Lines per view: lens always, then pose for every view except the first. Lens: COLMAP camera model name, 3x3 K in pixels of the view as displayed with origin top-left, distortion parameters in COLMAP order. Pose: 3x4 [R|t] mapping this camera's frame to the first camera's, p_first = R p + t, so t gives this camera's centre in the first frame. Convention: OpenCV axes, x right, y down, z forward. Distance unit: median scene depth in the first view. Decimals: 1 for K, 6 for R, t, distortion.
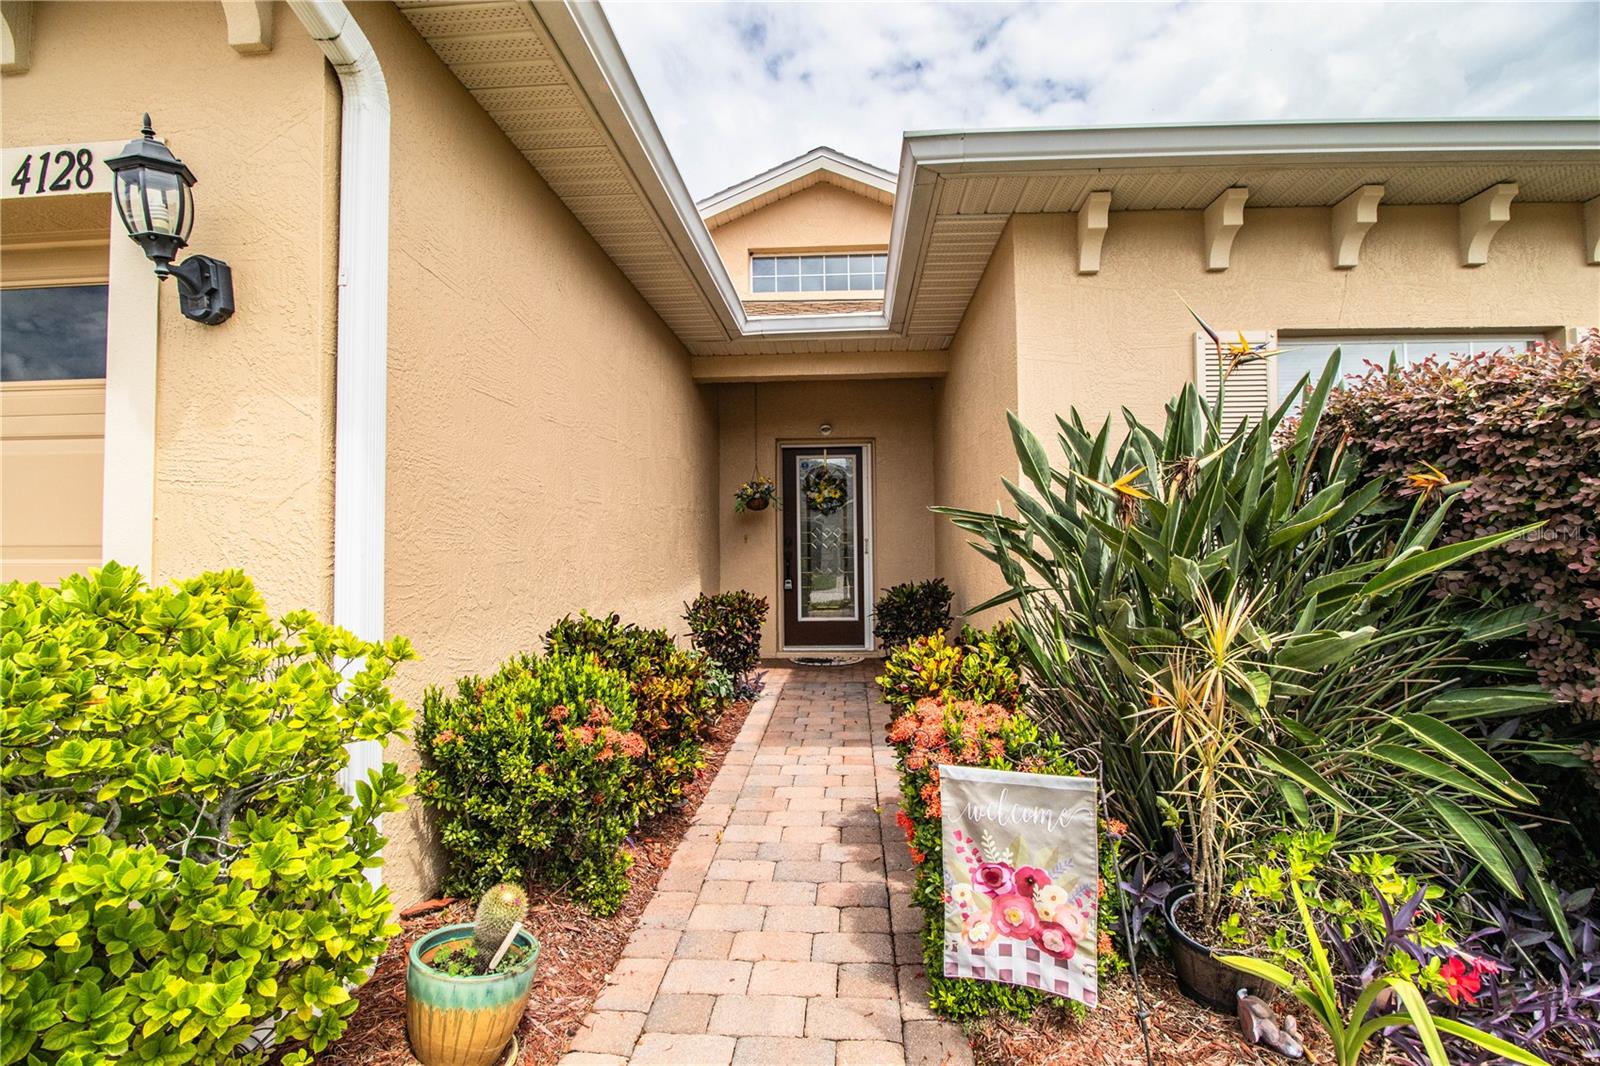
lens RADIAL K [[735.2, 0, 813.0], [0, 735.2, 523.6], [0, 0, 1]] dist [0.001727, -0.014319]
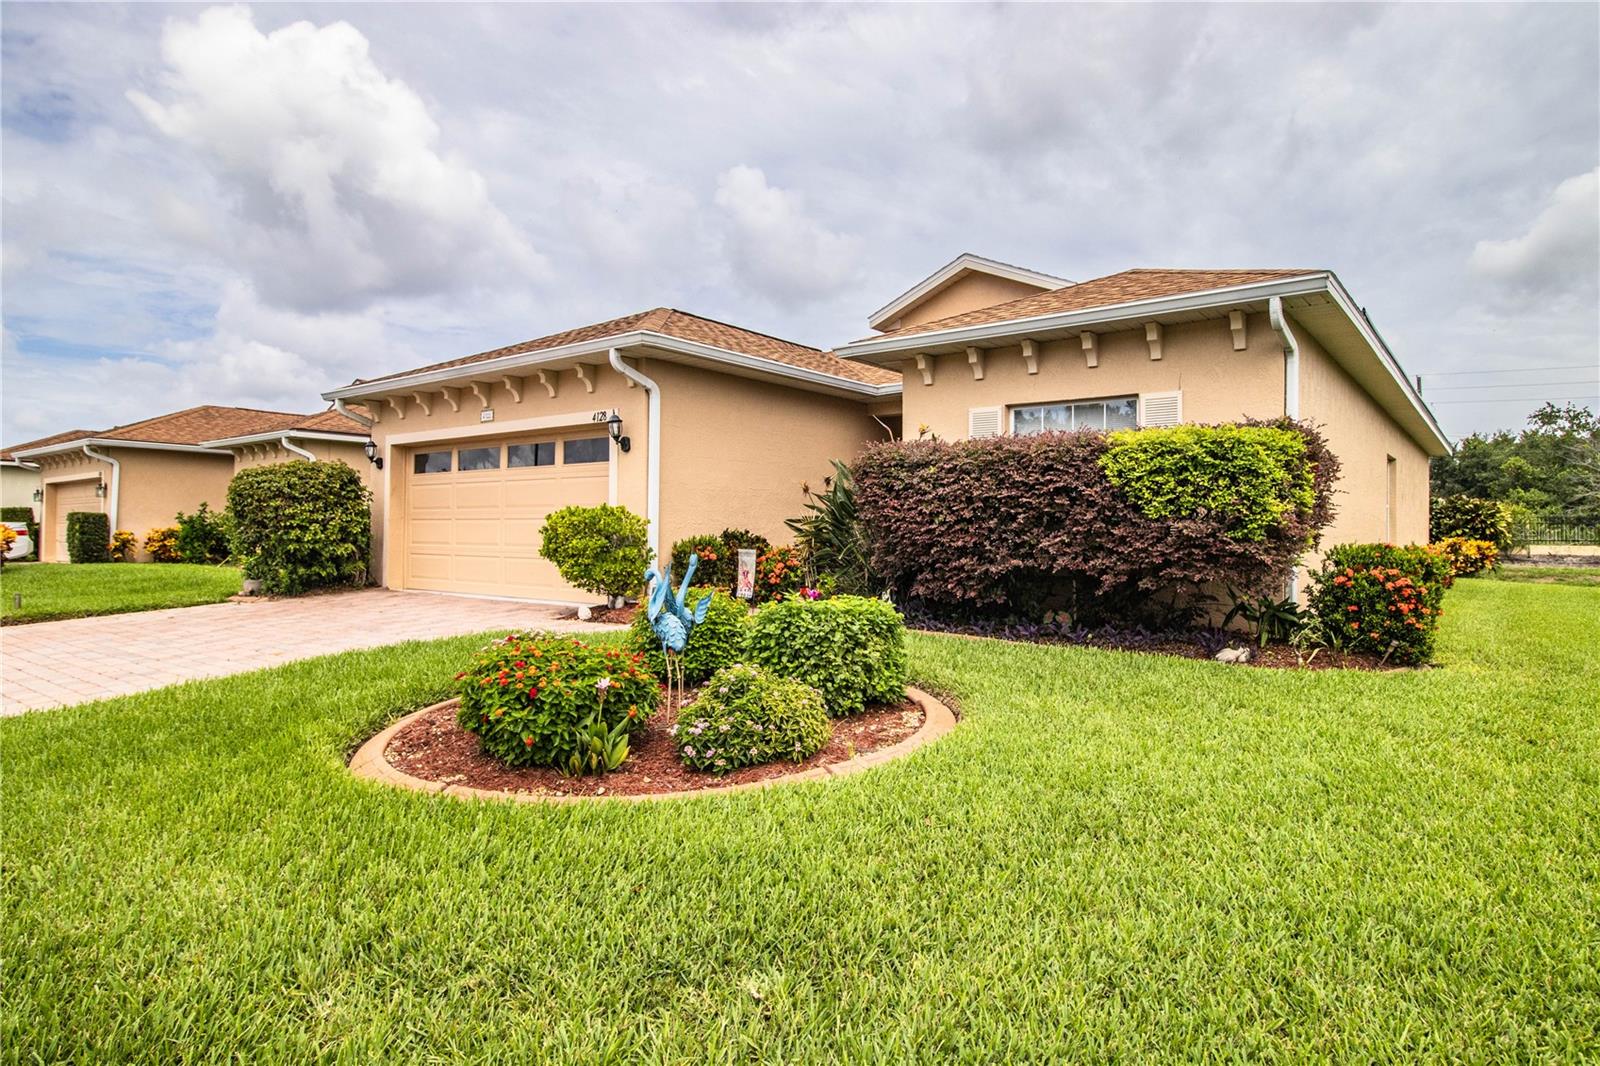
lens RADIAL K [[887.4, 0, 800.0], [0, 887.4, 533.0], [0, 0, 1]] dist [0.000922, 0.000304]
pose [[0.824992, 0.011204, -0.565034, 3.280891], [0.000822, 0.999779, 0.021025, 0.108761], [0.565144, -0.017810, 0.824800, -3.026369]]
